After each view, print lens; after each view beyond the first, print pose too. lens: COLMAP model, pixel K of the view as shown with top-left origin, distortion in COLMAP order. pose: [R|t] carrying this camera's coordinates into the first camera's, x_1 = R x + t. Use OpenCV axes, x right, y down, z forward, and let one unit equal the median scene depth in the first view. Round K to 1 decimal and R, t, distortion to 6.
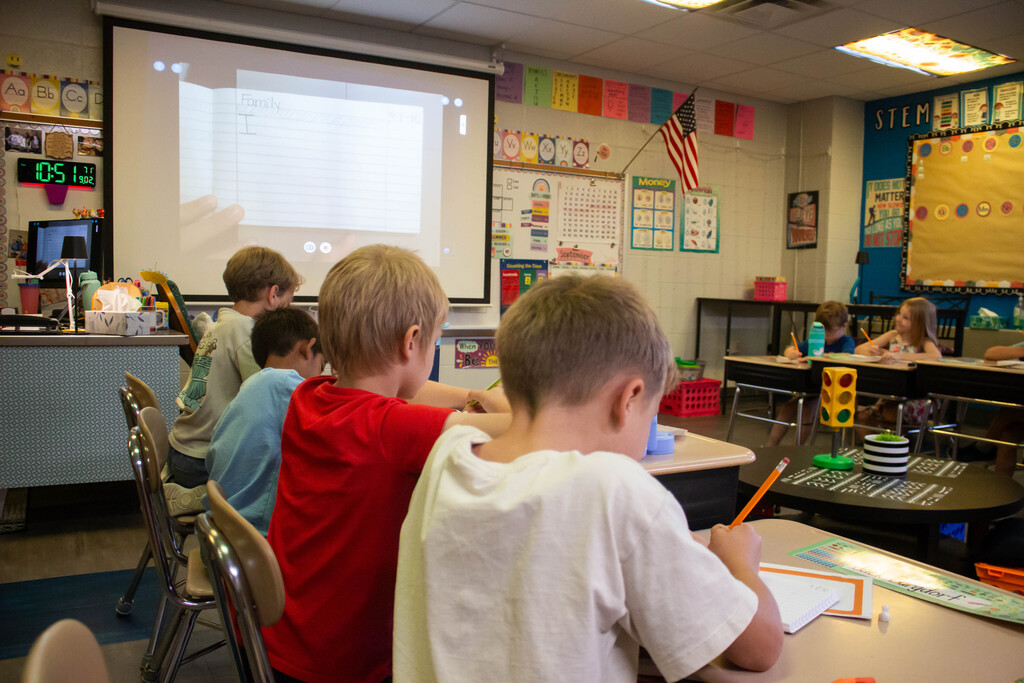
lens RADIAL K [[845.9, 0, 512.2], [0, 845.9, 373.2], [0, 0, 1]] dist [-0.147665, 0.119995]
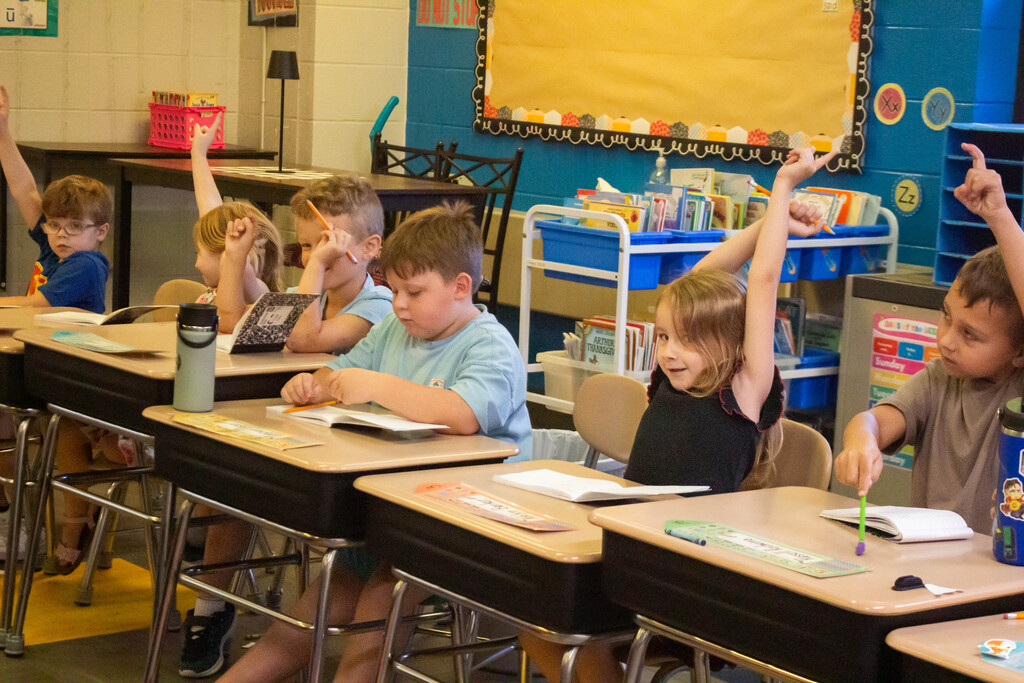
lens RADIAL K [[2192.4, 0, 512.0], [0, 2192.4, 341.5], [0, 0, 1]] dist [0.004416, 0.264216]
pose [[0.989263, 0.002468, 0.146129, 0.350233], [-0.007957, 0.999284, 0.036986, -0.034801], [-0.145933, -0.037752, 0.988574, -0.160930]]
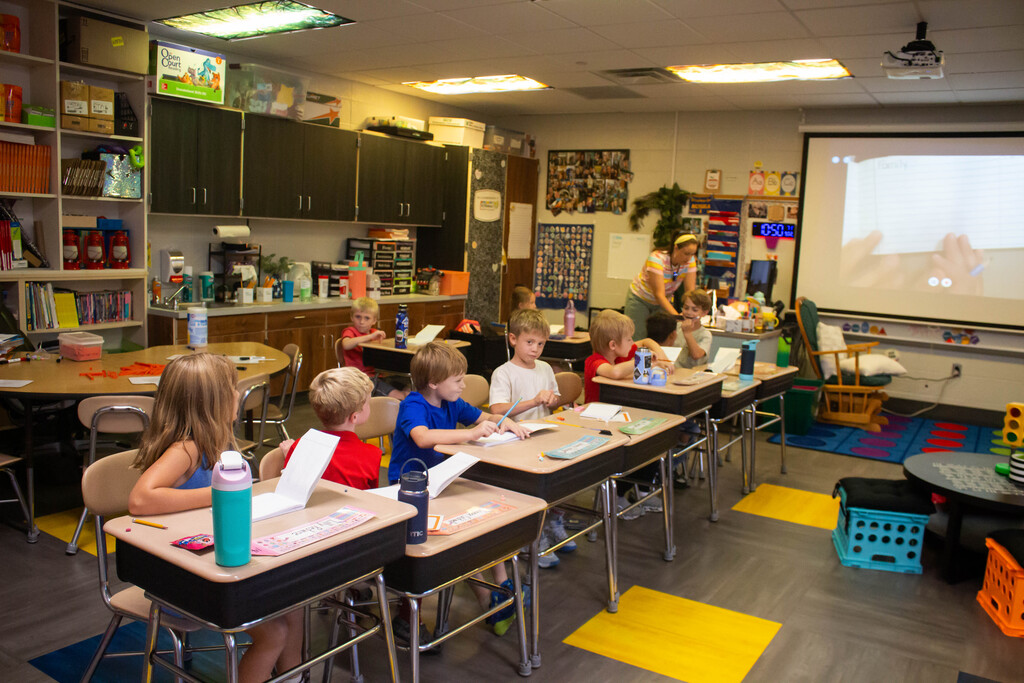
lens RADIAL K [[845.9, 0, 512.2], [0, 845.9, 373.2], [0, 0, 1]] dist [-0.147665, 0.119995]
pose [[0.458437, 0.138417, -0.877882, 0.522932], [-0.125522, 0.987979, 0.090227, -0.031821], [0.879818, 0.068830, 0.470301, -0.176154]]
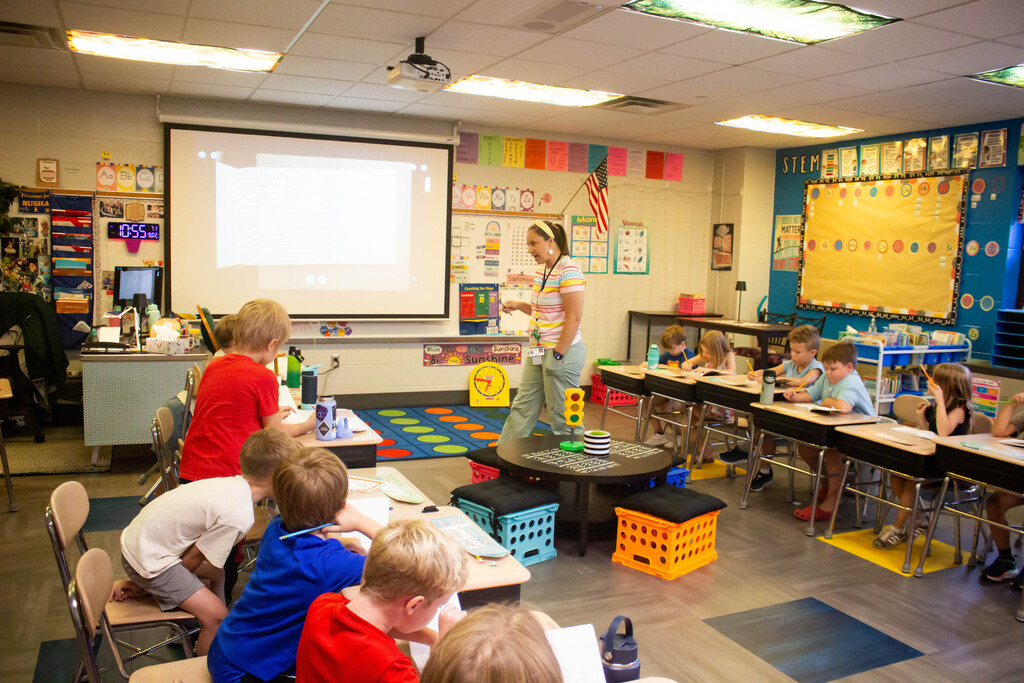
lens RADIAL K [[845.9, 0, 512.2], [0, 845.9, 373.2], [0, 0, 1]] dist [-0.147665, 0.119995]
pose [[0.995291, 0.022085, -0.094383, 0.186142], [-0.019041, 0.999273, 0.033037, -0.039000], [0.095044, -0.031084, 0.994988, -0.291567]]
